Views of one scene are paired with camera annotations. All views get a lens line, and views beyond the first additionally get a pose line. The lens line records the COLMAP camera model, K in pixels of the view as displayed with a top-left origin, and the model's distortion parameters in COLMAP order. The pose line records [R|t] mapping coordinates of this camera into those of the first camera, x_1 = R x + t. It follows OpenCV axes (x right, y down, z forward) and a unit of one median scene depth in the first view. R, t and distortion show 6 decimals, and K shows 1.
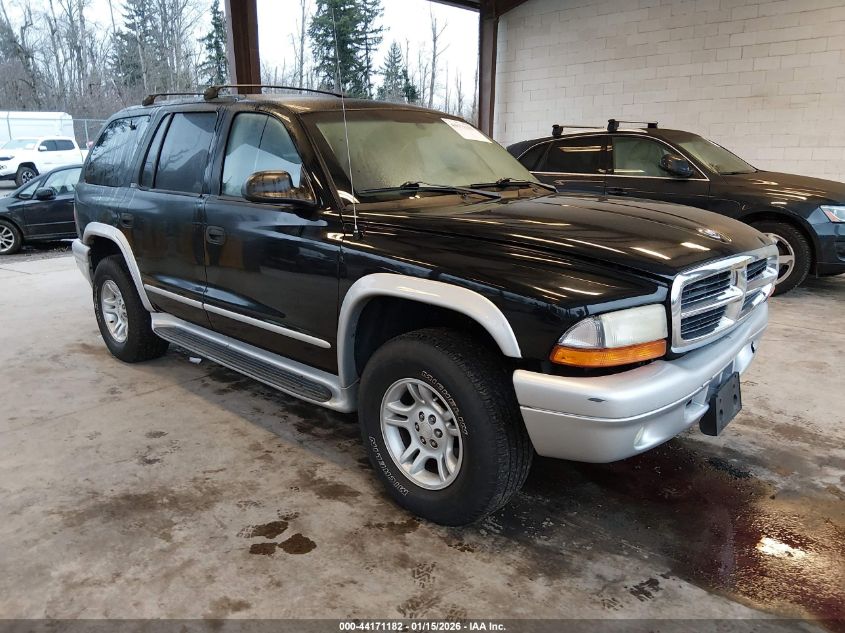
lens RADIAL K [[690.8, 0, 422.5], [0, 690.8, 316.5], [0, 0, 1]] dist [0.007175, -0.098395]
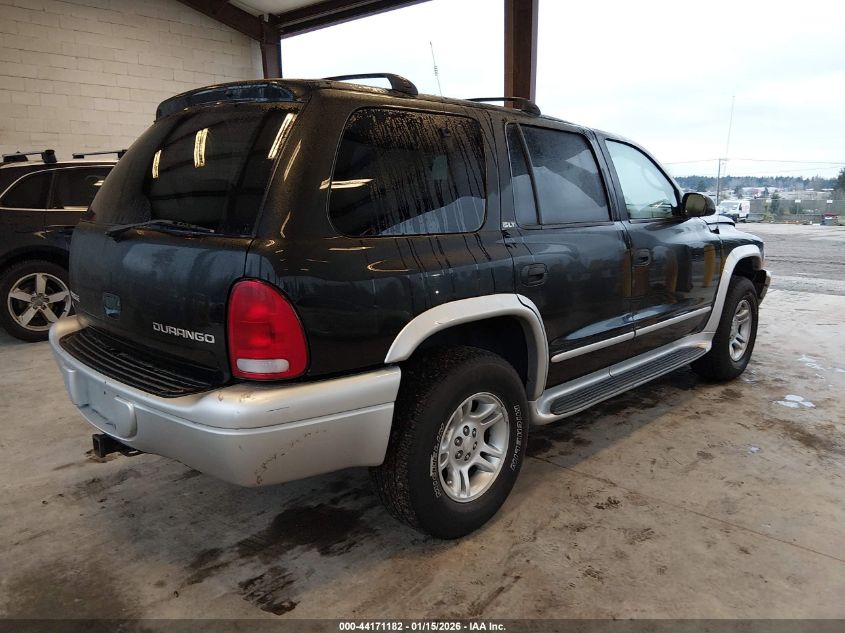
lens RADIAL K [[690.8, 0, 422.5], [0, 690.8, 316.5], [0, 0, 1]] dist [0.007175, -0.098395]
pose [[-0.056332, -0.171385, 0.983592, -1.244062], [0.234414, 0.955348, 0.179889, -0.281816], [-0.970503, 0.240702, -0.013642, 1.292124]]
